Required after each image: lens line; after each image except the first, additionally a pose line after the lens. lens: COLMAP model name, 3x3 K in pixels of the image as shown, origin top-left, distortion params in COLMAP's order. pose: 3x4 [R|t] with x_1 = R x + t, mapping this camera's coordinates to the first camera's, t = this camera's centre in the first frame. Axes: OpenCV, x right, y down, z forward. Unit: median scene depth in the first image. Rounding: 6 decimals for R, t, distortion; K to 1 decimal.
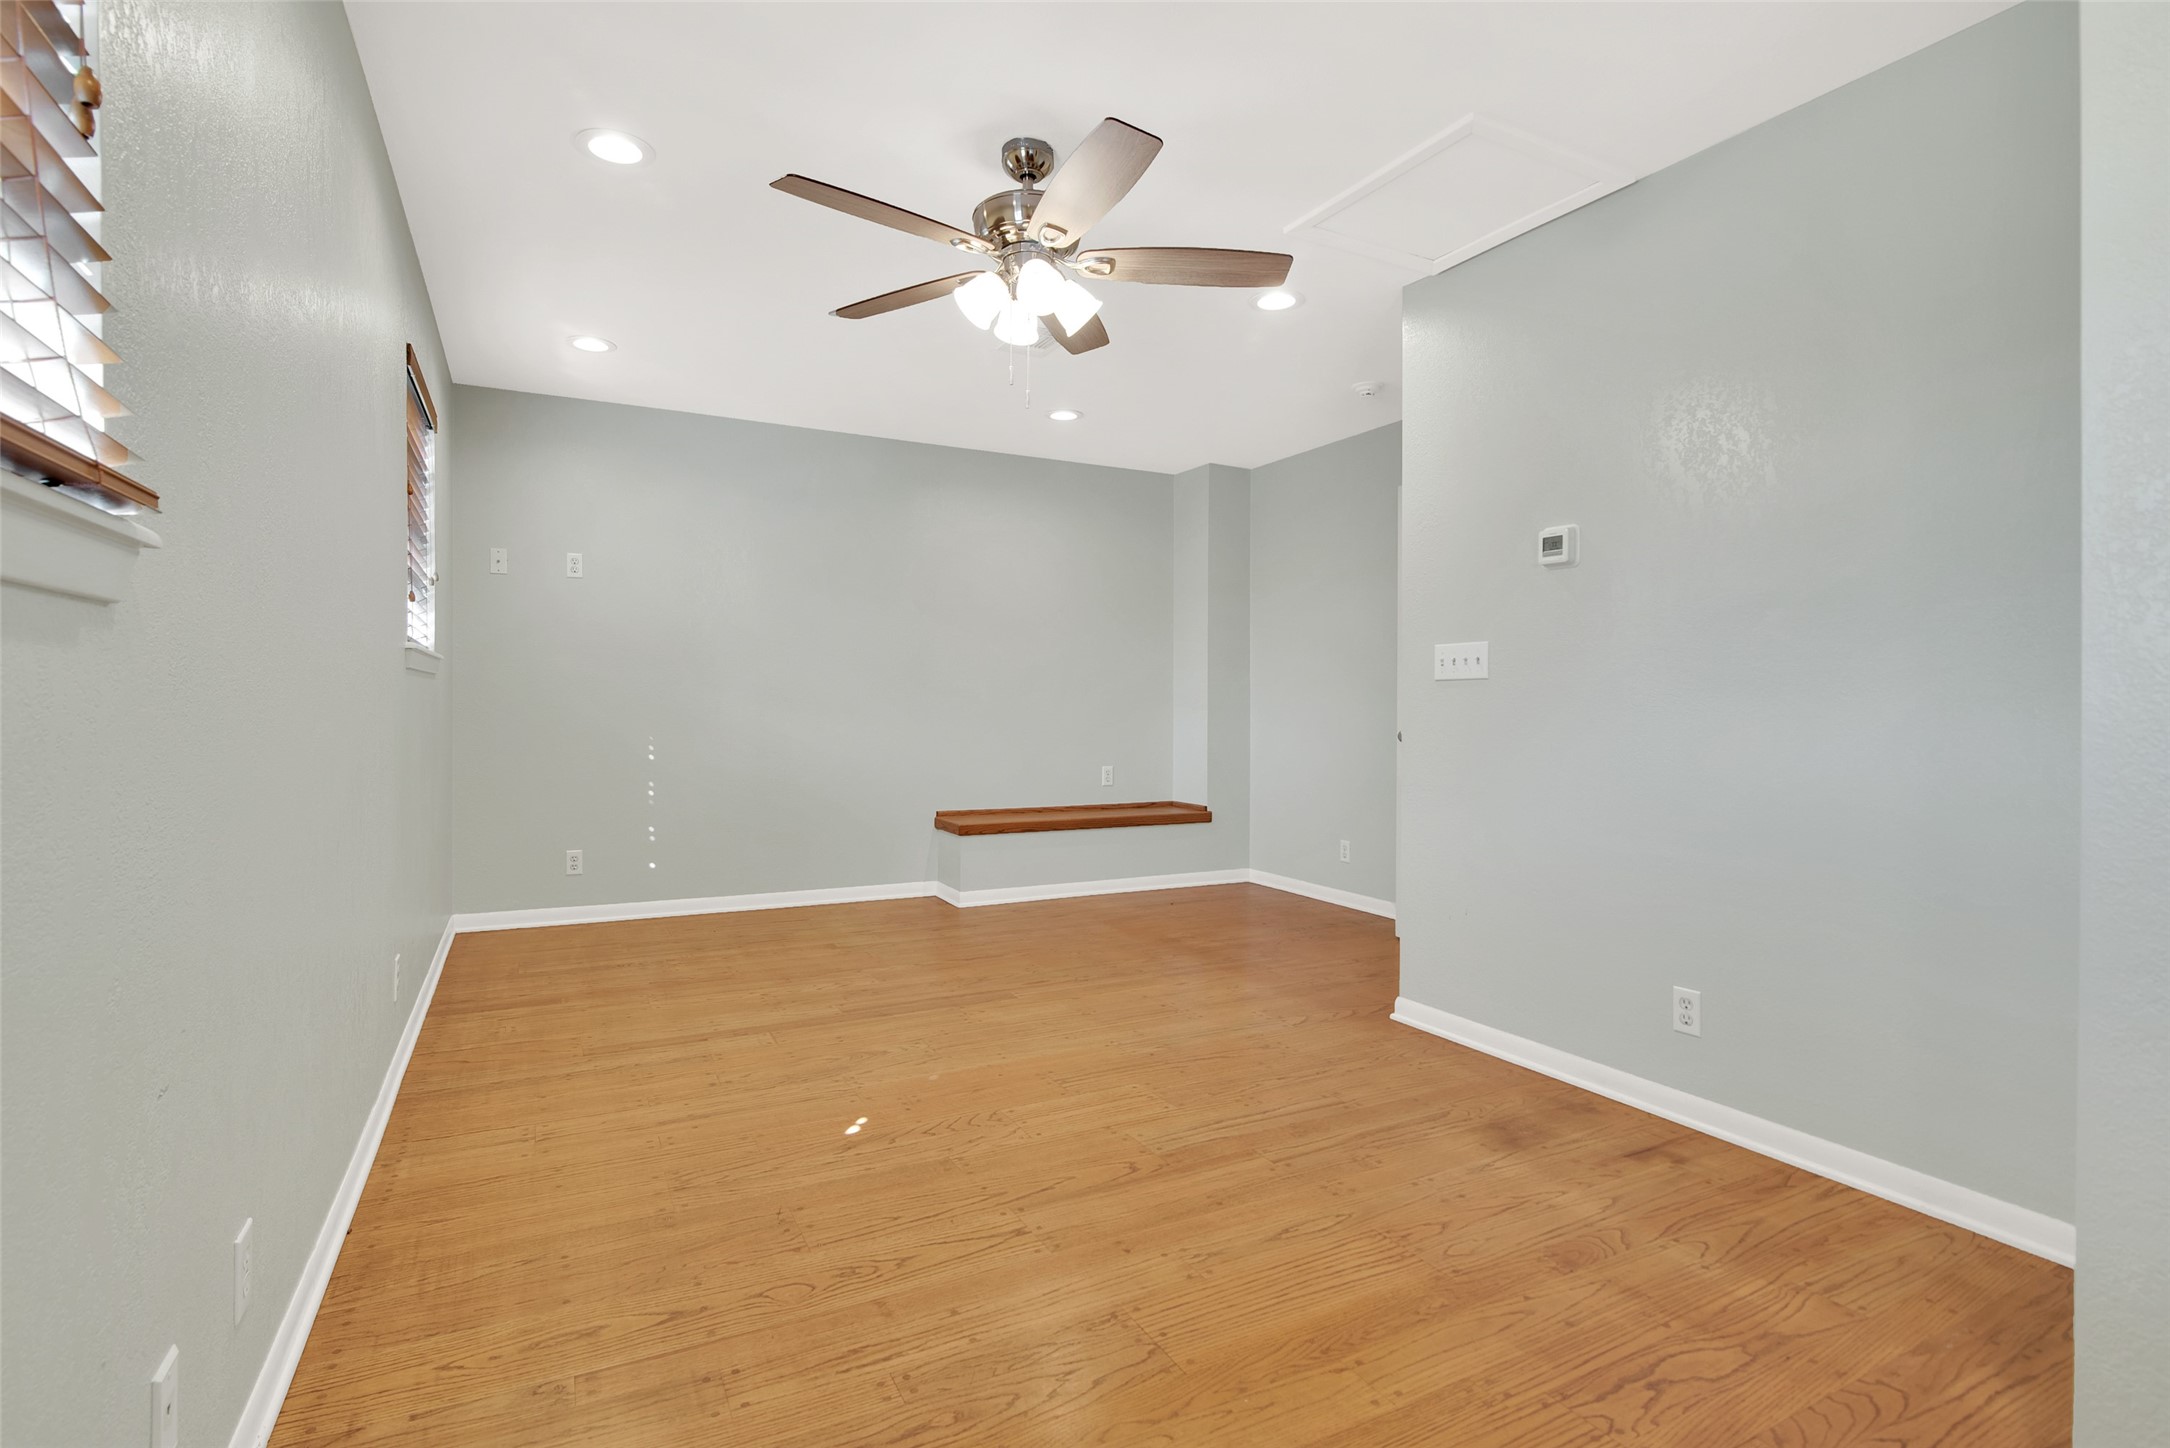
lens RADIAL K [[1025.5, 0, 1085.0], [0, 1025.5, 724.0], [0, 0, 1]] dist [-0.013747, -0.000924]
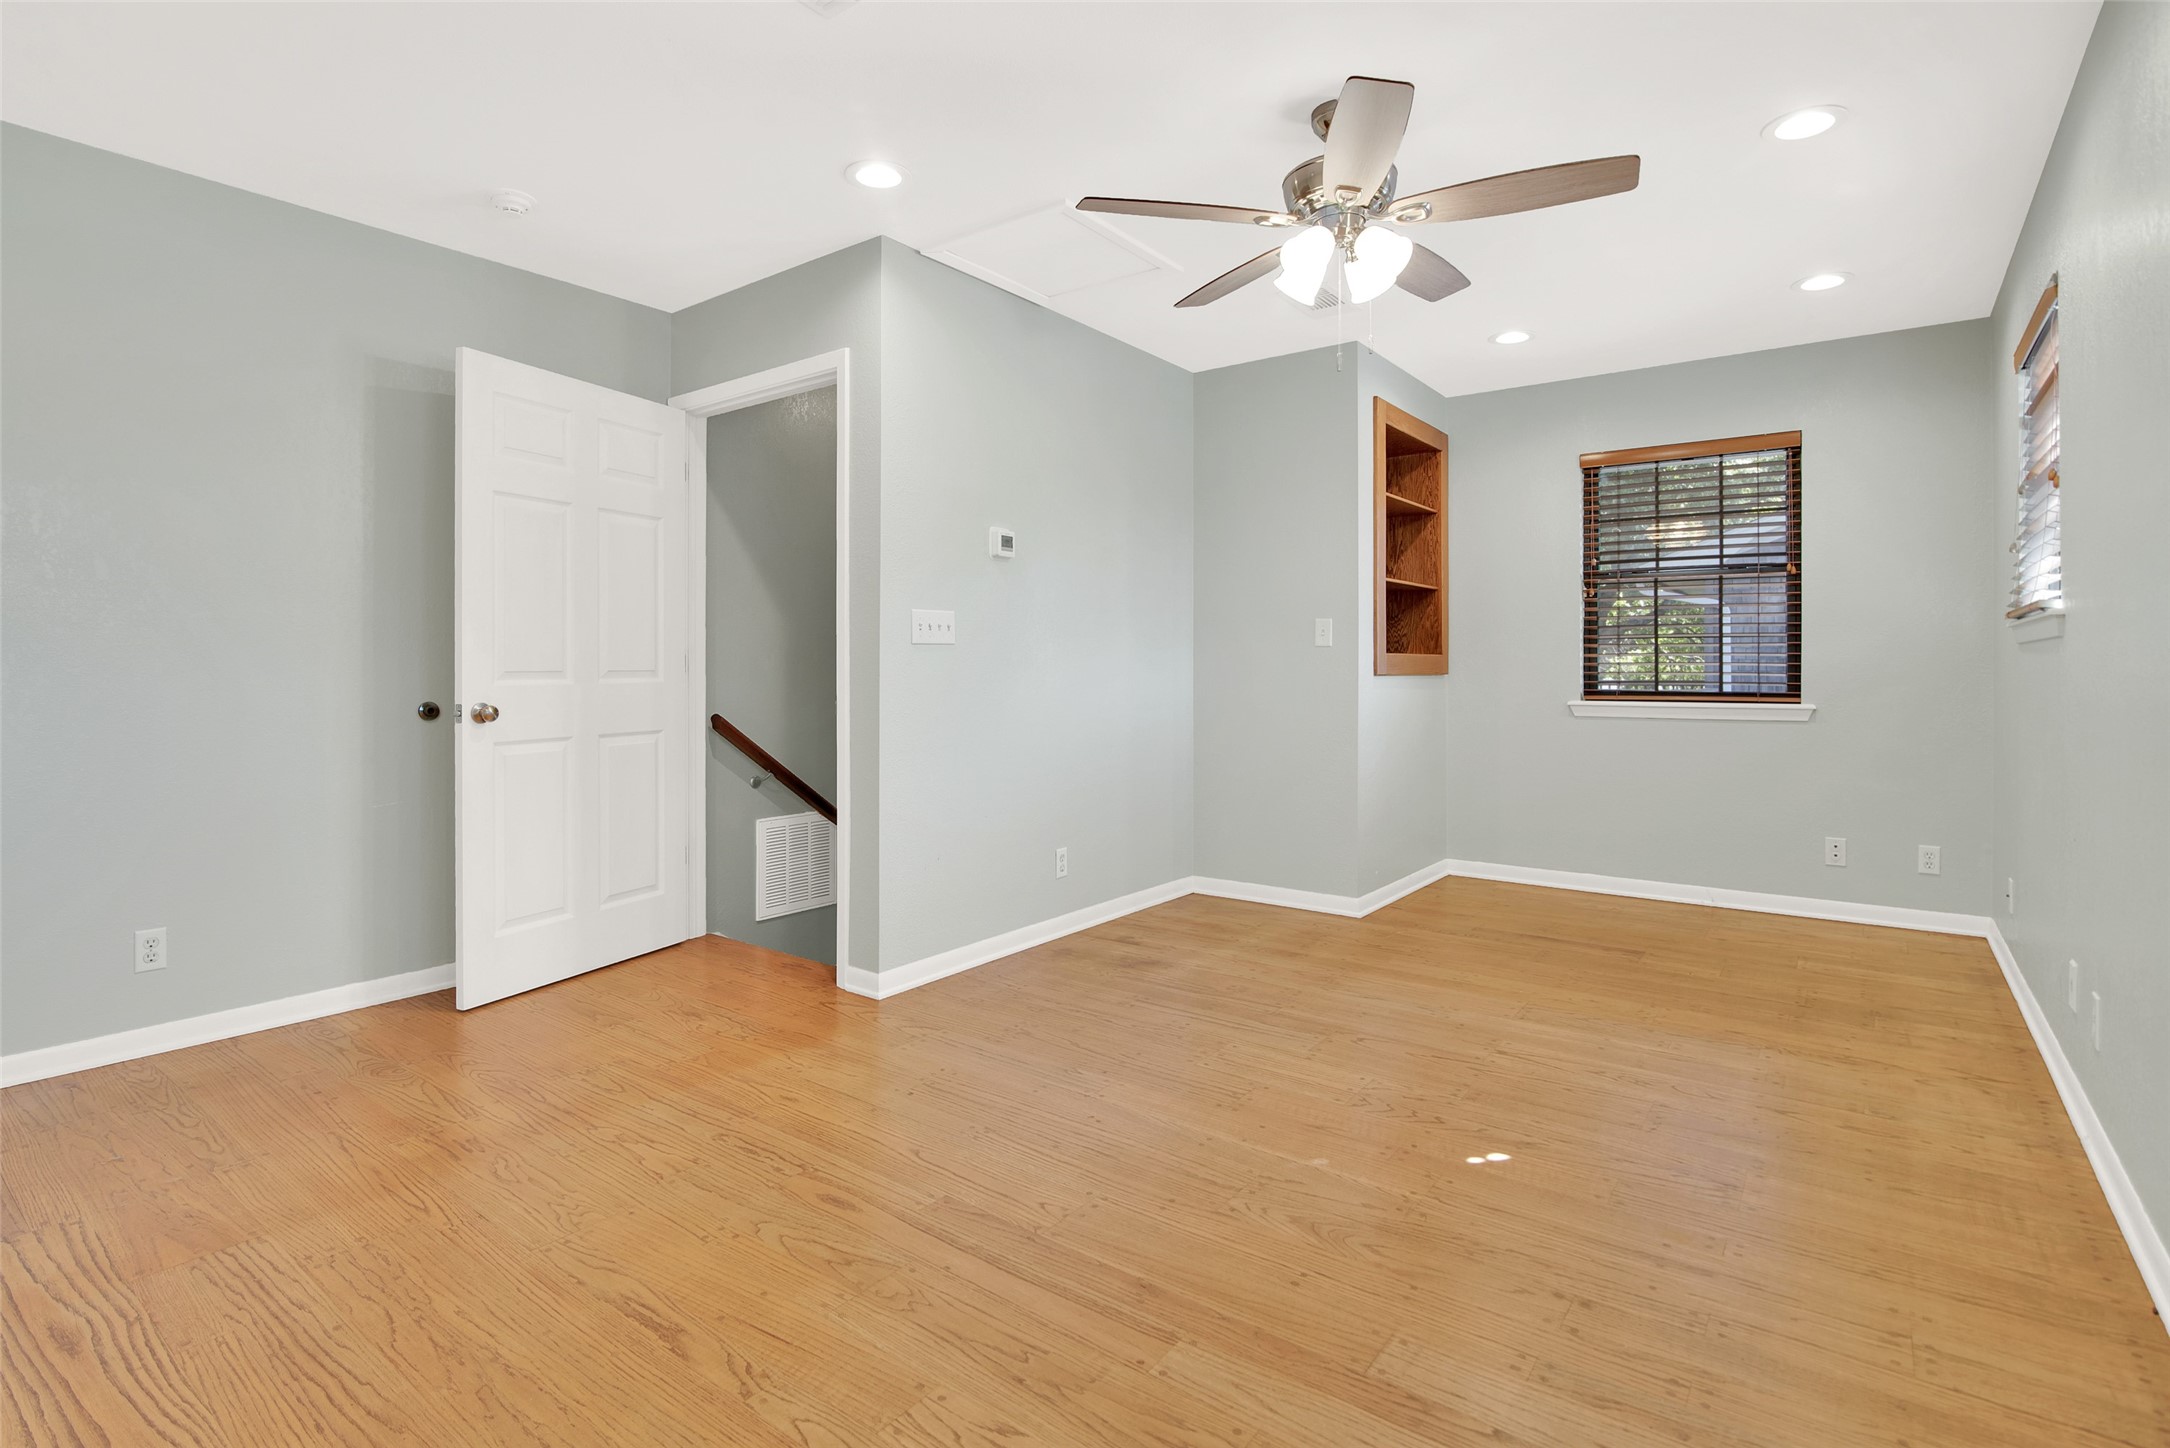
lens RADIAL K [[1051.7, 0, 1045.9], [0, 1051.7, 669.8], [0, 0, 1]] dist [-0.009482, -0.000543]
pose [[-0.408962, -0.011905, 0.912474, -0.865463], [0.011210, 0.999774, 0.018068, -0.043257], [-0.912483, 0.017619, -0.408736, 1.675283]]
